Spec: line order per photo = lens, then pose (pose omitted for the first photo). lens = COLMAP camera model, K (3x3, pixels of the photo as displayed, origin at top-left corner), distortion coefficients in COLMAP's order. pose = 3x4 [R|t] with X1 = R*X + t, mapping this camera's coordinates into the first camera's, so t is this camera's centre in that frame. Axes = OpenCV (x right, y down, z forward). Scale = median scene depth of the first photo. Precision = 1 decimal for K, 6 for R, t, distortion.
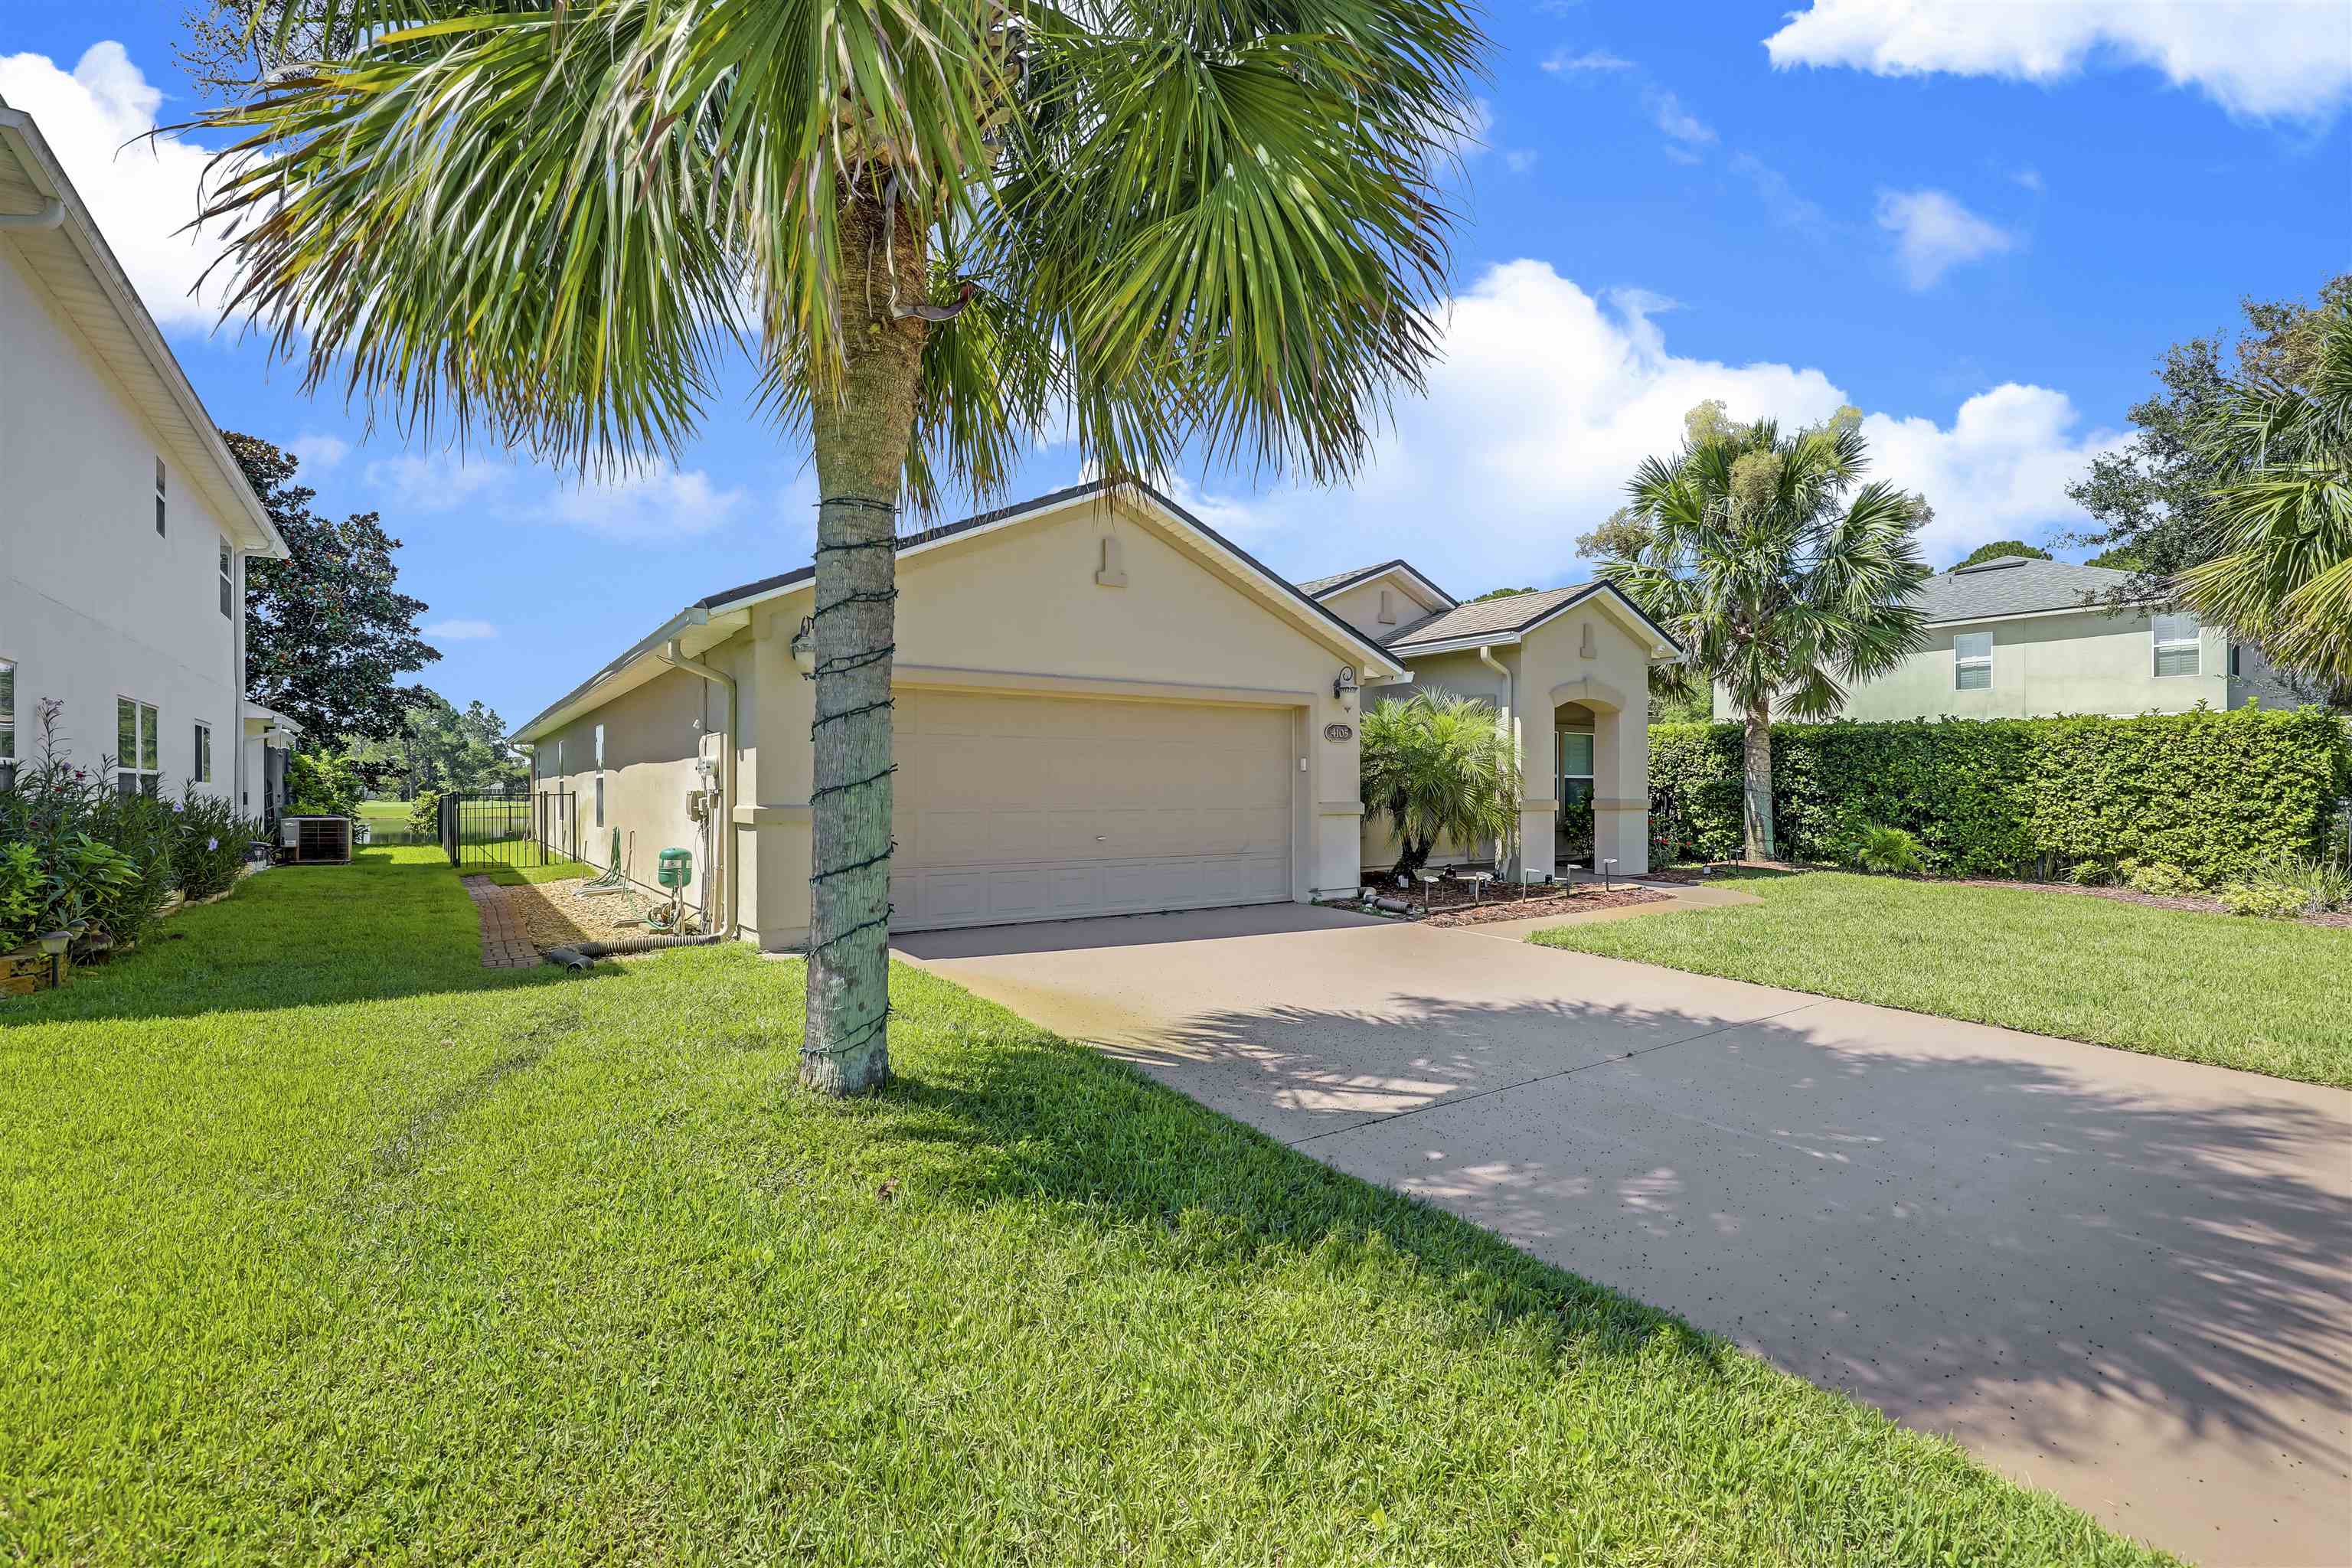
lens RADIAL K [[1078.2, 0, 1197.8], [0, 1078.2, 792.6], [0, 0, 1]] dist [-0.020337, 0.000712]
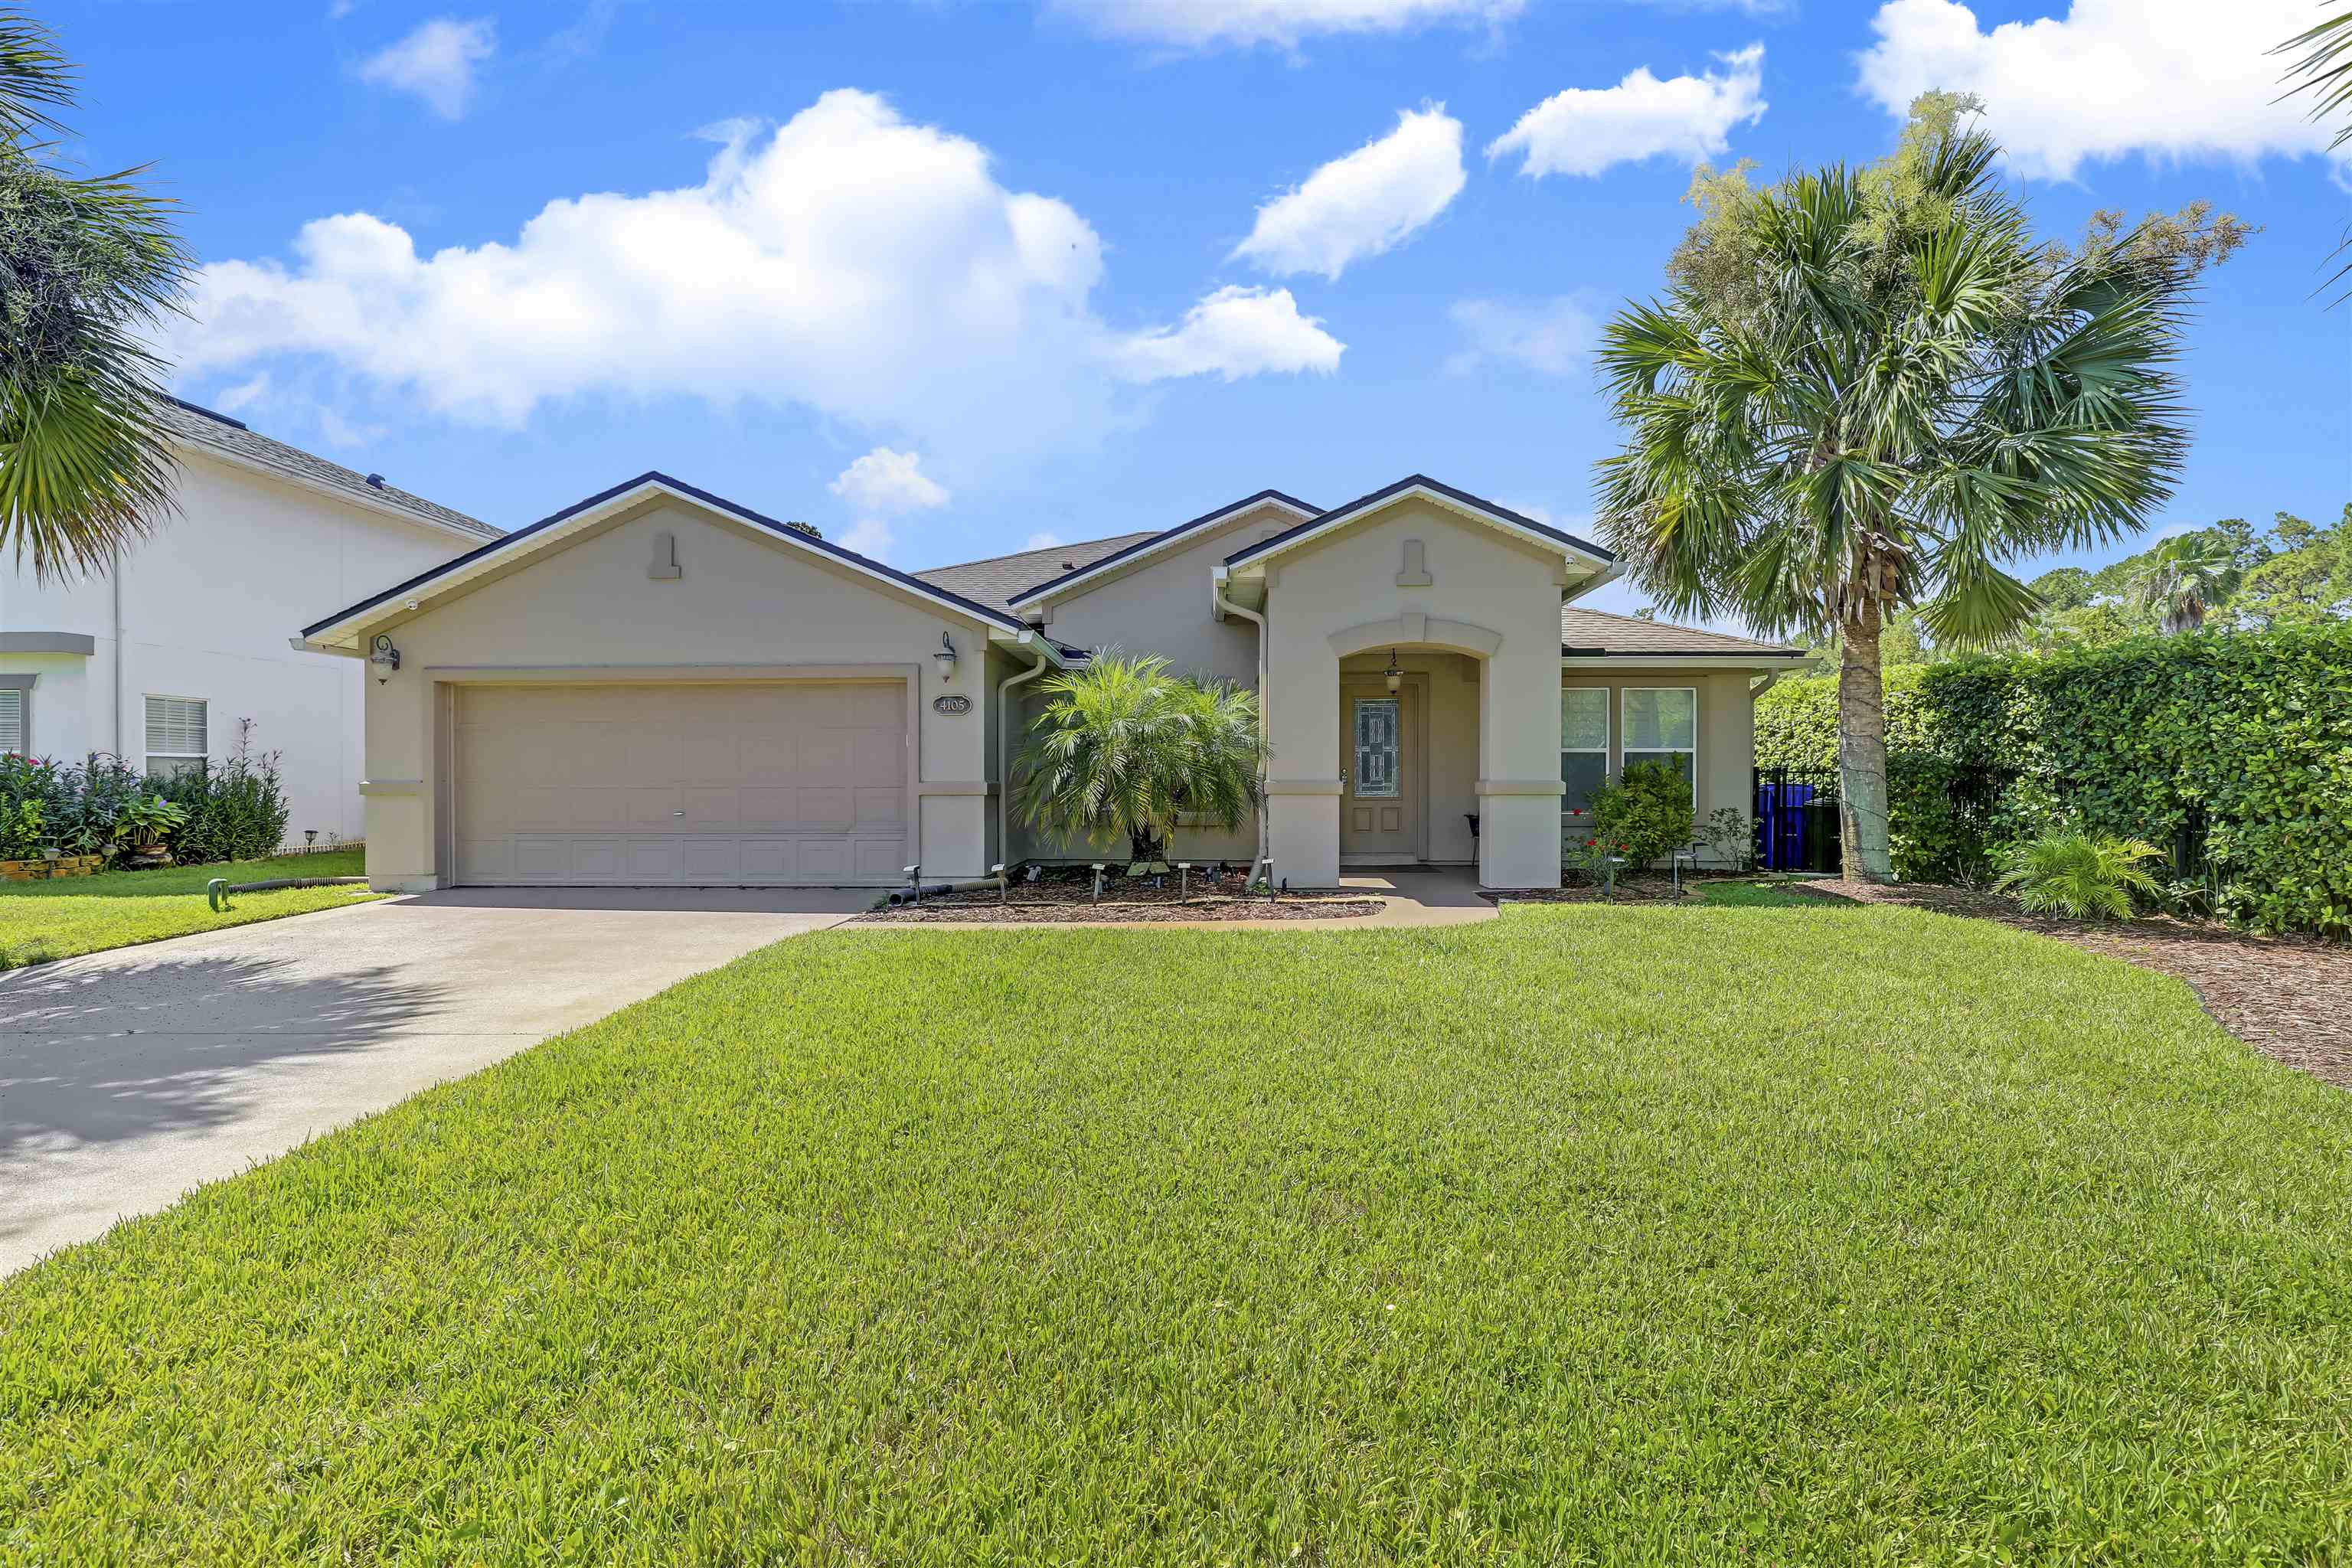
lens RADIAL K [[1078.2, 0, 1197.8], [0, 1078.2, 792.6], [0, 0, 1]] dist [-0.020337, 0.000712]
pose [[0.793157, 0.010117, -0.608933, 0.651318], [-0.000580, 0.999874, 0.015856, 0.002718], [0.609017, -0.012223, 0.793063, 0.318157]]
